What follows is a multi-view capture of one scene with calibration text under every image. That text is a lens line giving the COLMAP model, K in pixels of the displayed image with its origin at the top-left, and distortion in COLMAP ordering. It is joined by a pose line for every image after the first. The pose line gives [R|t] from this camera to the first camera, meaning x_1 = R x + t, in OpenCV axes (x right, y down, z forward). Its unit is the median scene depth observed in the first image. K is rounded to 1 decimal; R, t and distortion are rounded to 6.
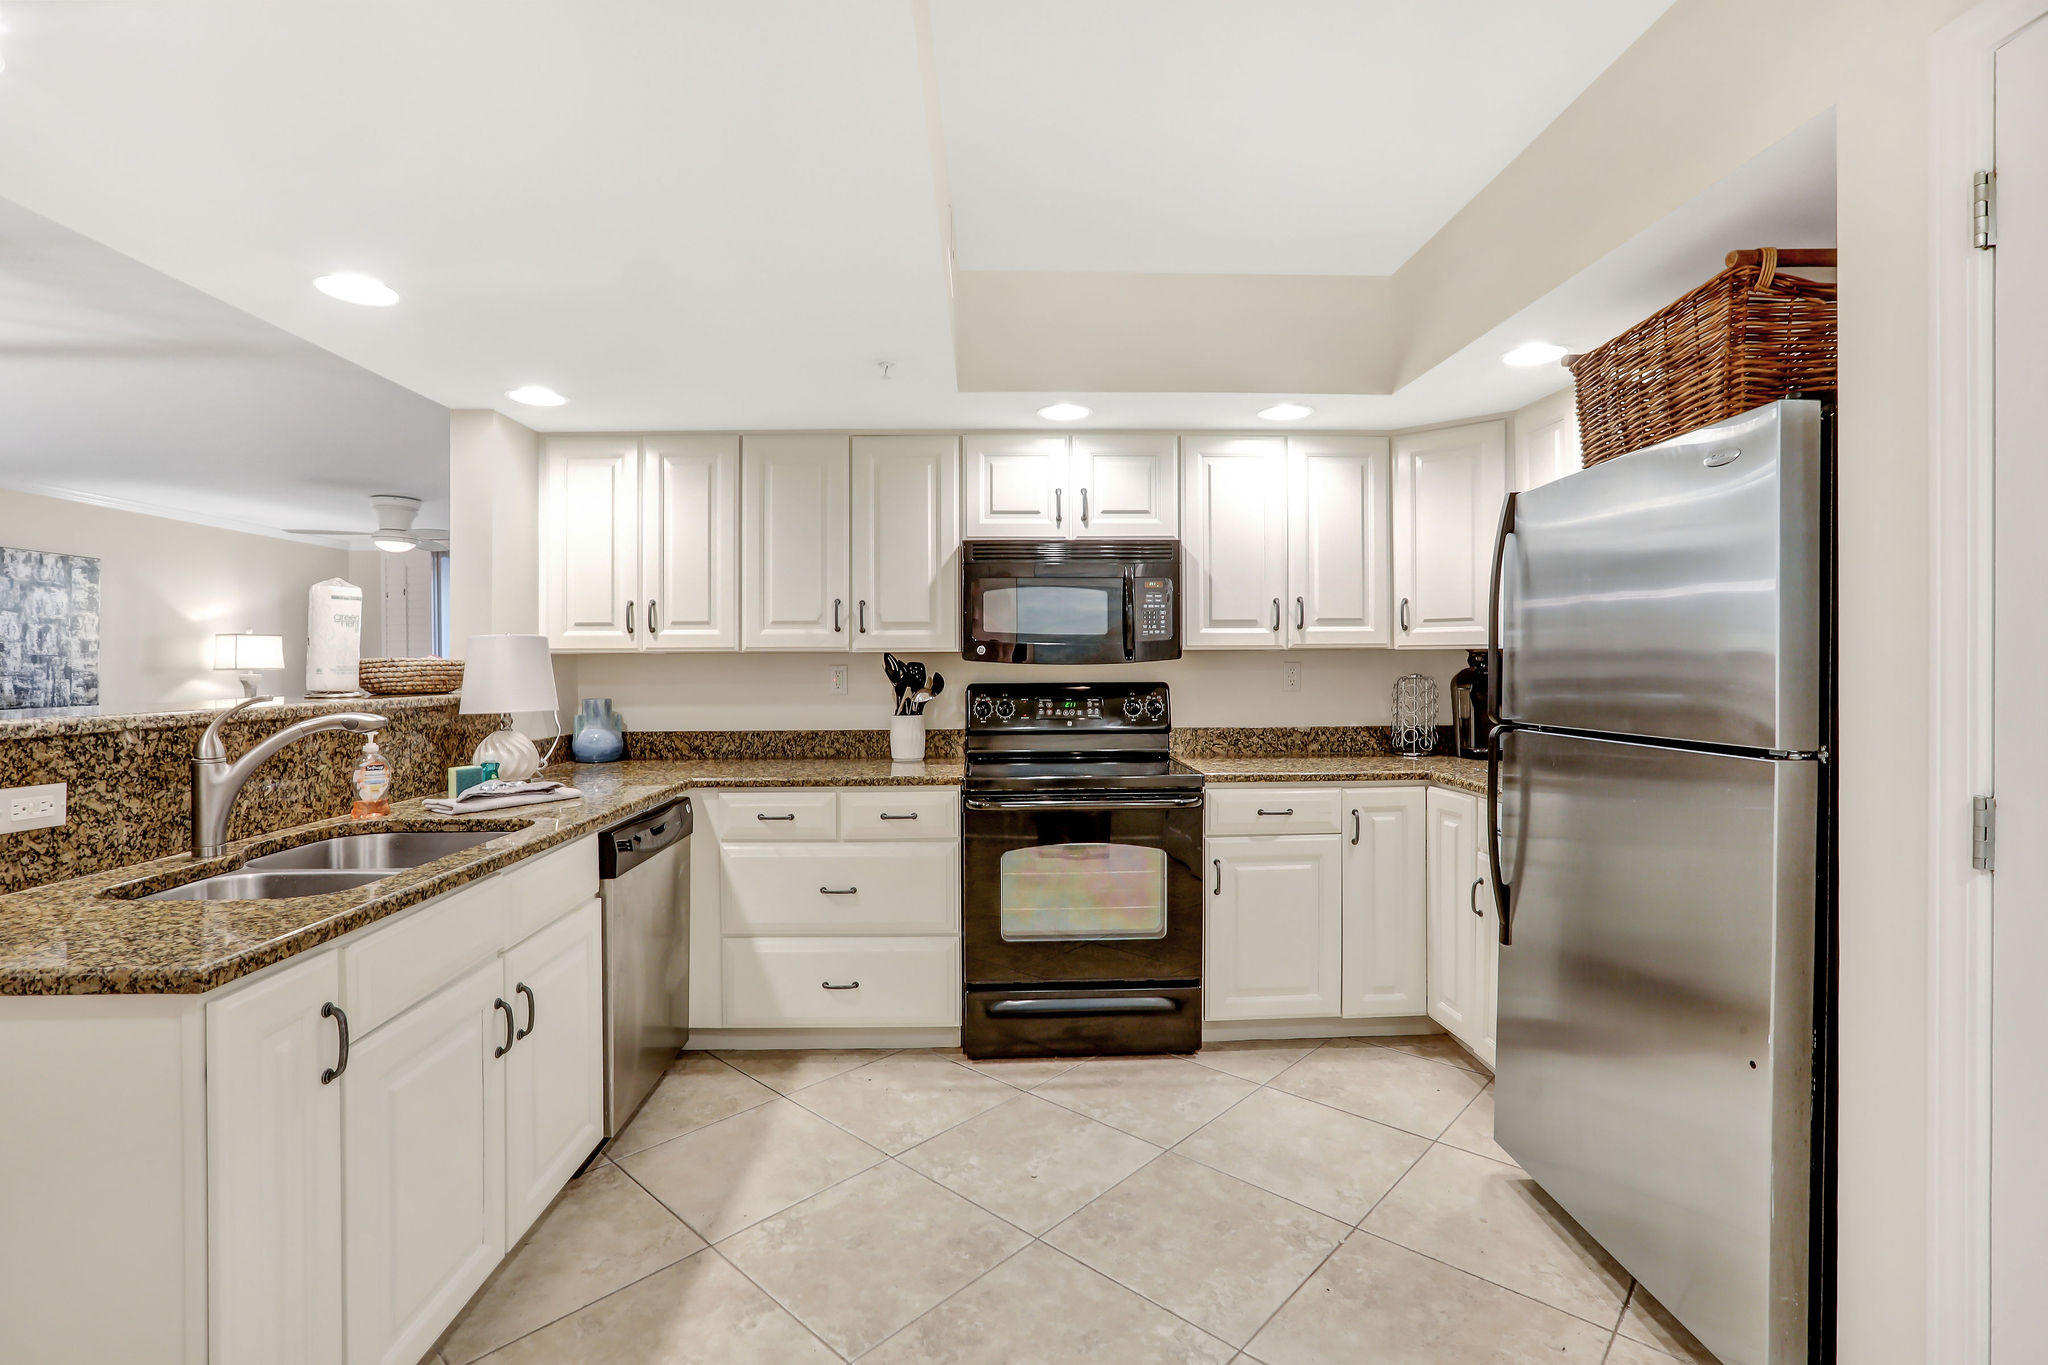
lens RADIAL K [[934.4, 0, 1034.9], [0, 934.4, 678.2], [0, 0, 1]] dist [-0.044766, 0.012669]
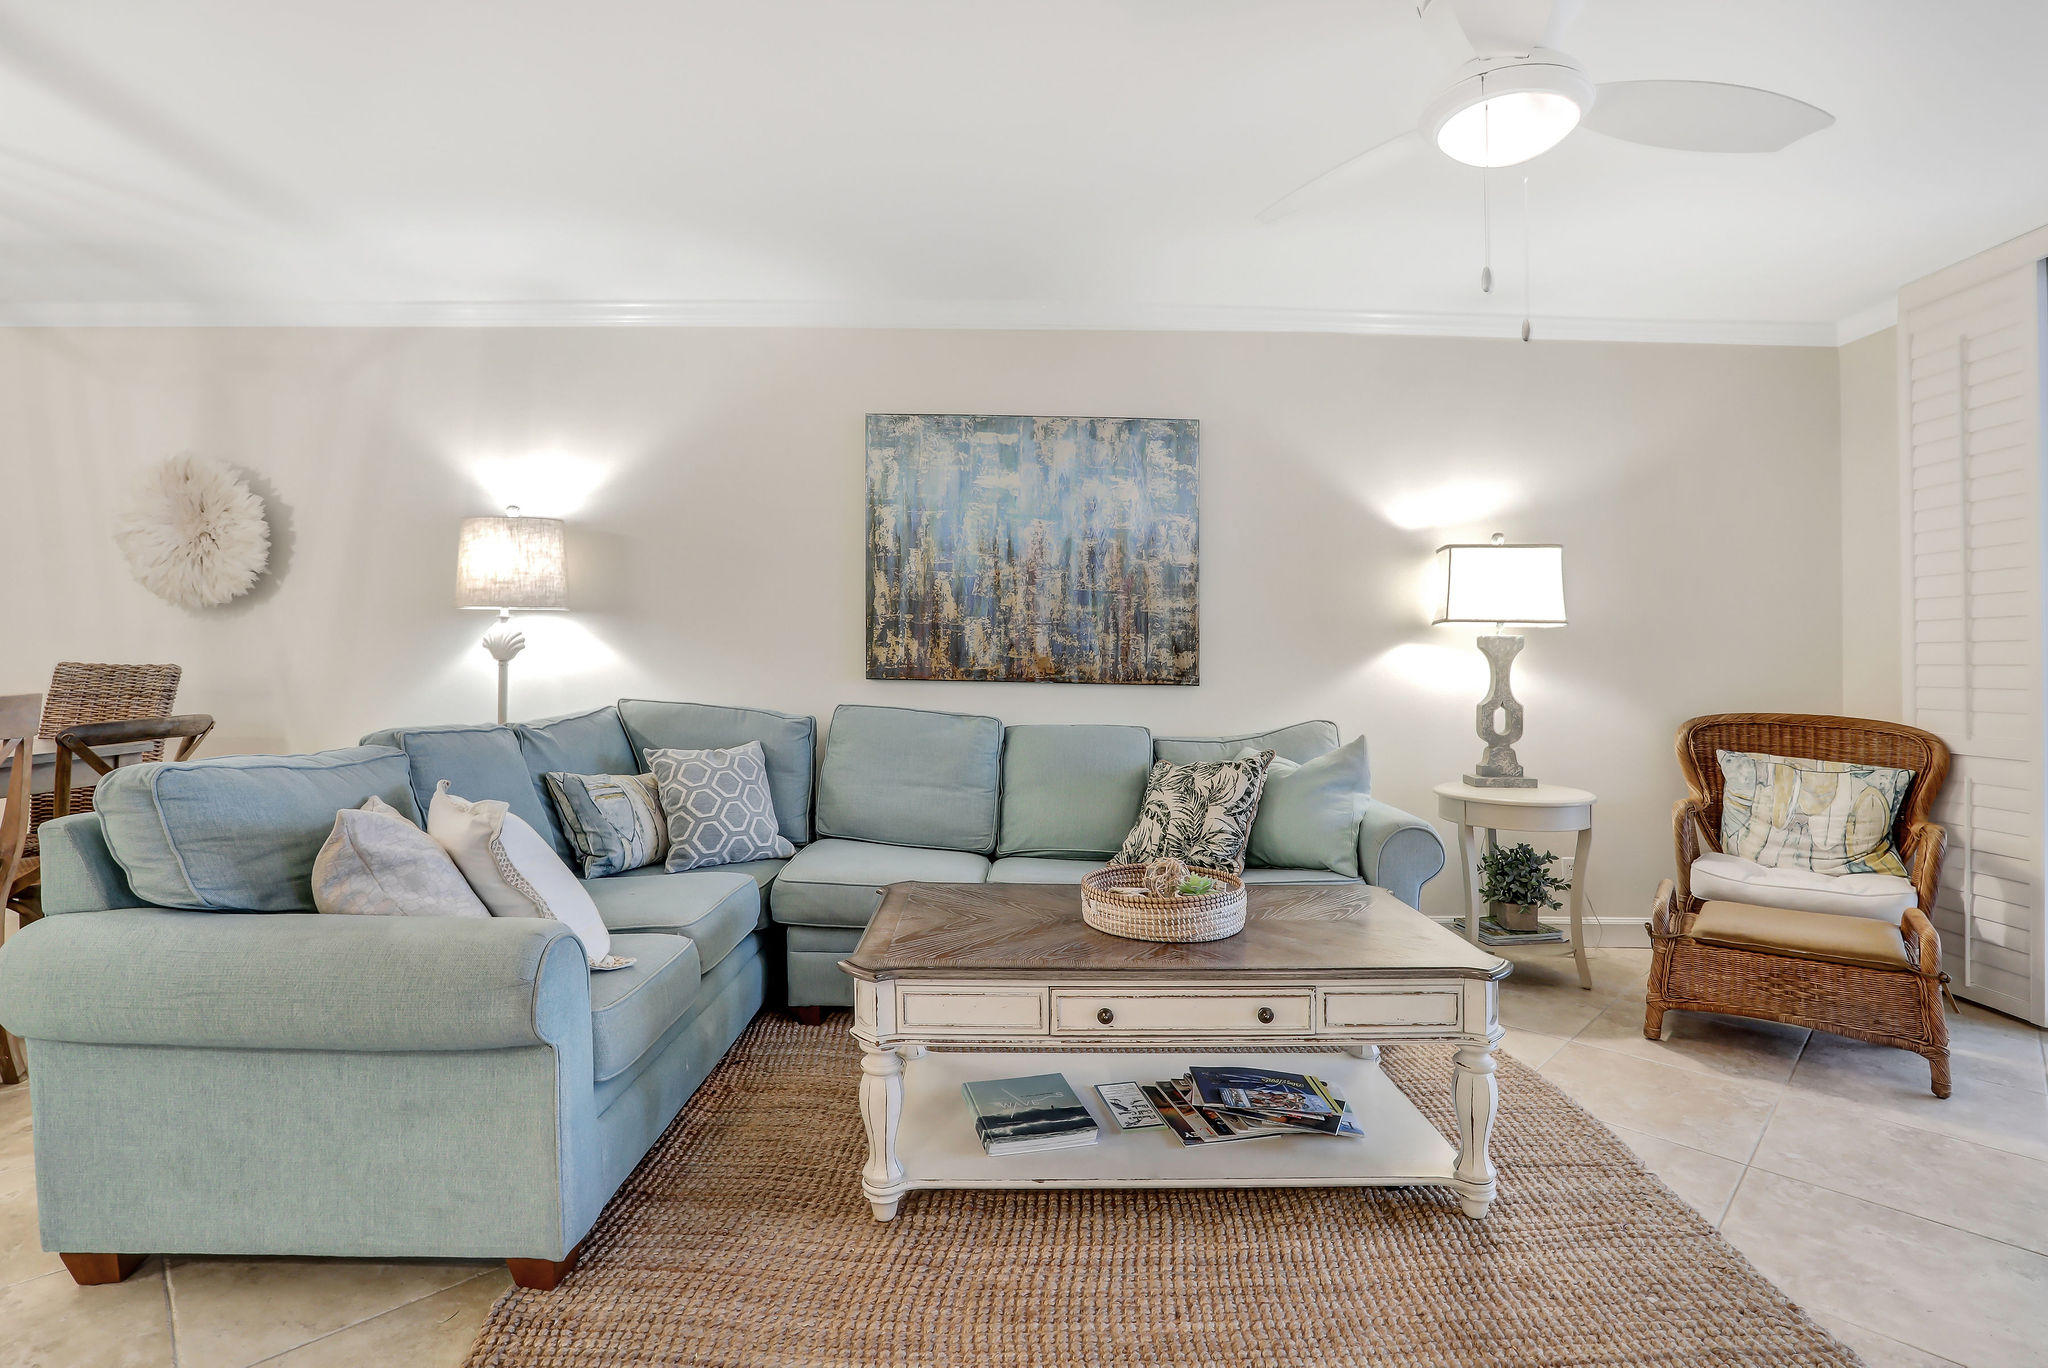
lens RADIAL K [[984.2, 0, 1011.5], [0, 984.2, 649.9], [0, 0, 1]] dist [-0.031738, 0.002441]
pose [[-0.038808, -0.000400, -0.999247, -0.761063], [-0.030397, 0.999538, 0.000780, 0.023904], [0.998784, 0.030404, -0.038803, 1.634034]]
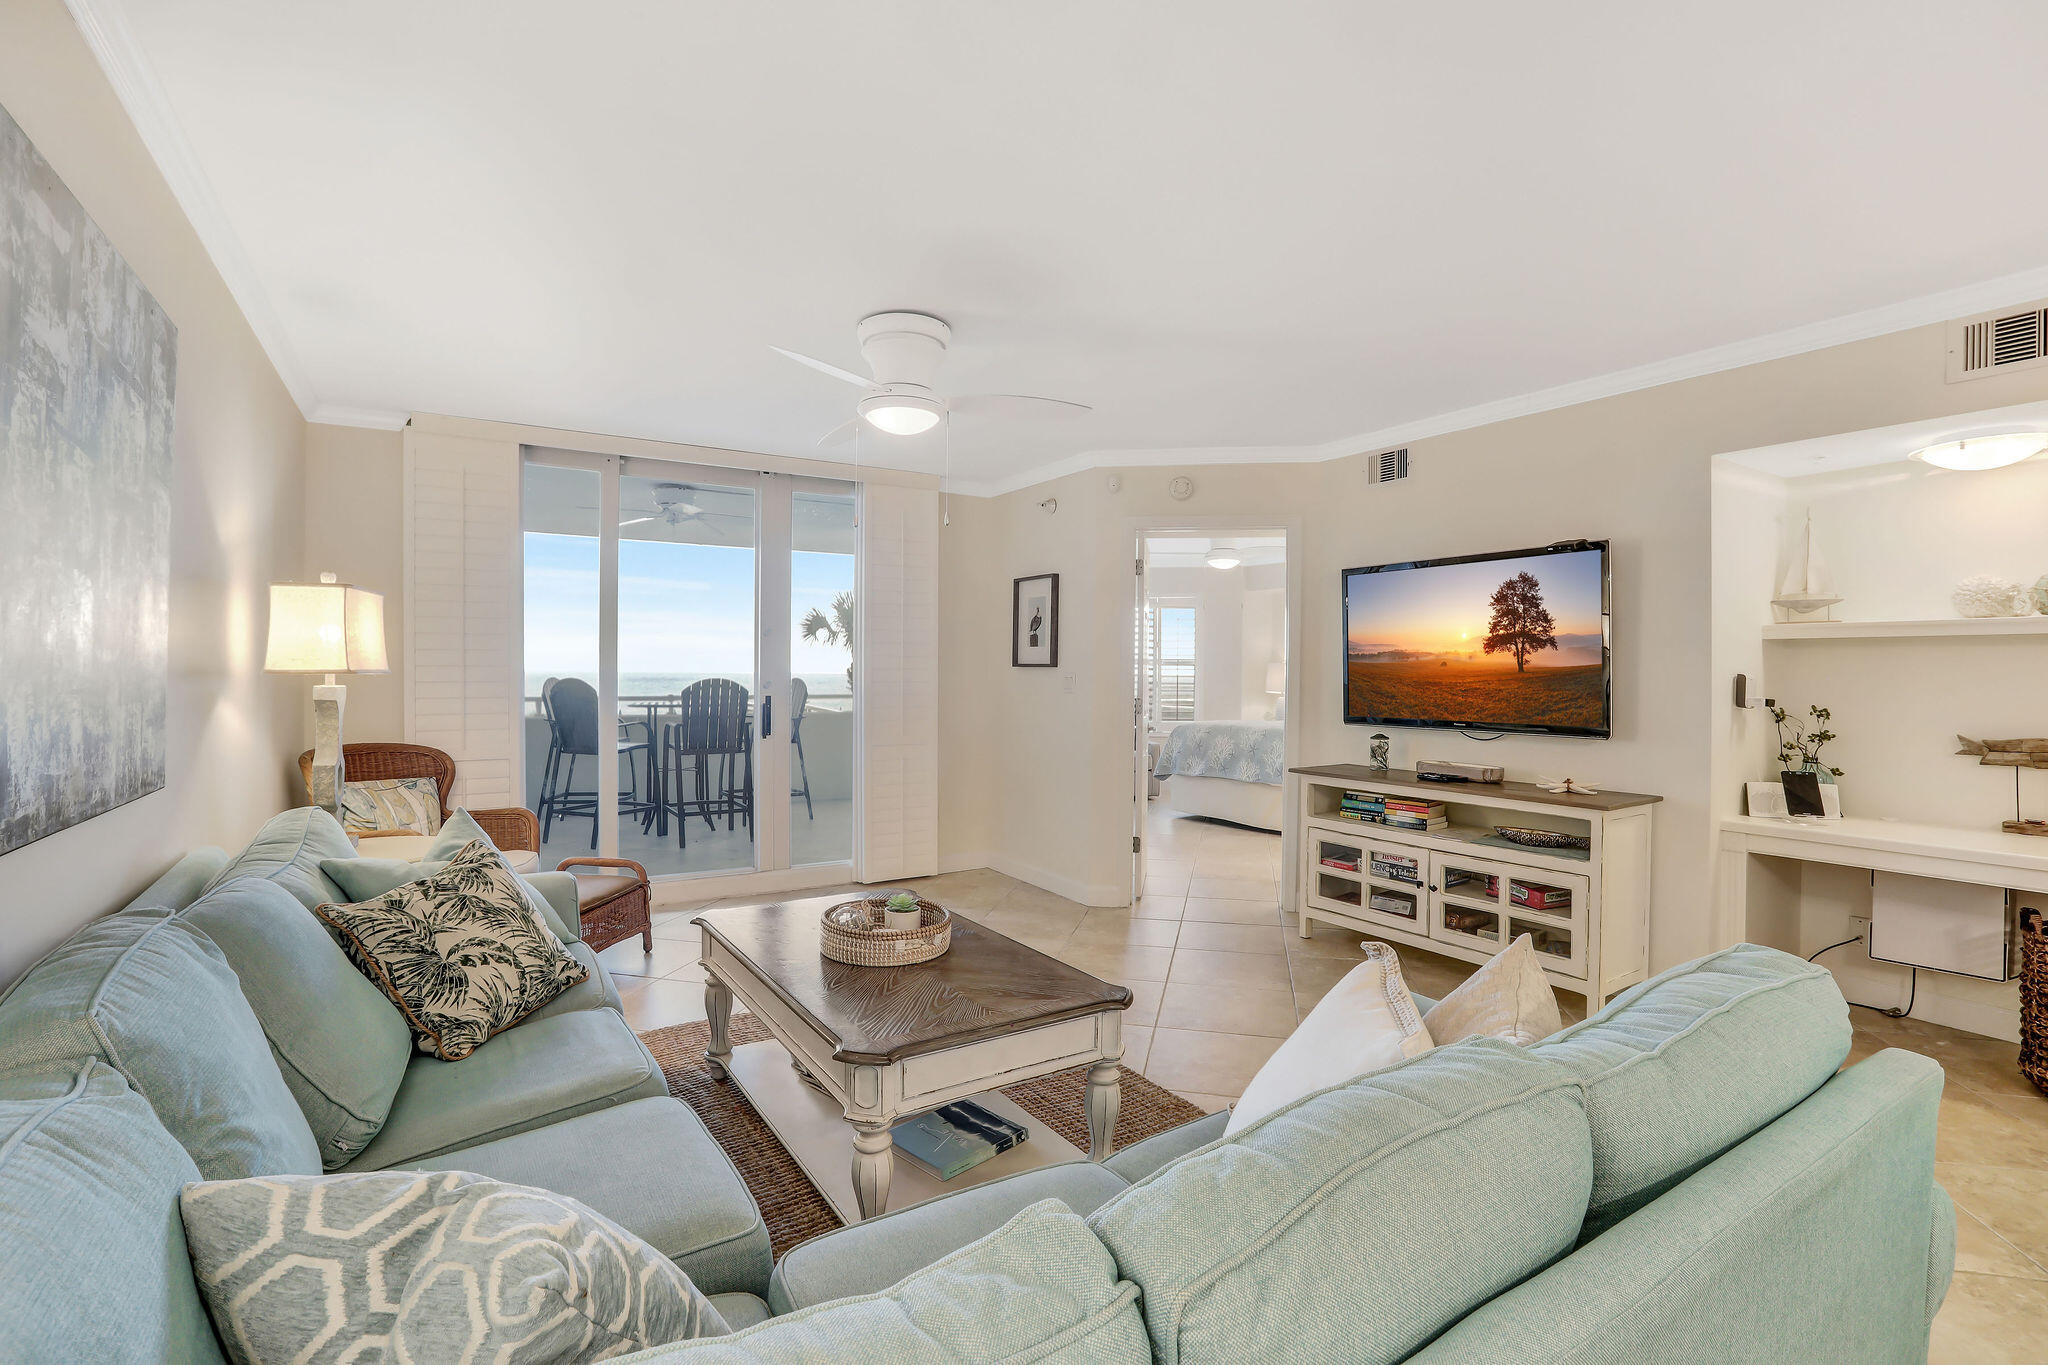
lens RADIAL K [[934.4, 0, 1024.5], [0, 934.4, 677.5], [0, 0, 1]] dist [-0.044766, 0.012669]
pose [[0.868178, 0.010780, 0.496137, -1.672606], [-0.006609, 0.999927, -0.010161, -0.009718], [-0.496210, 0.005543, 0.868185, 1.019979]]
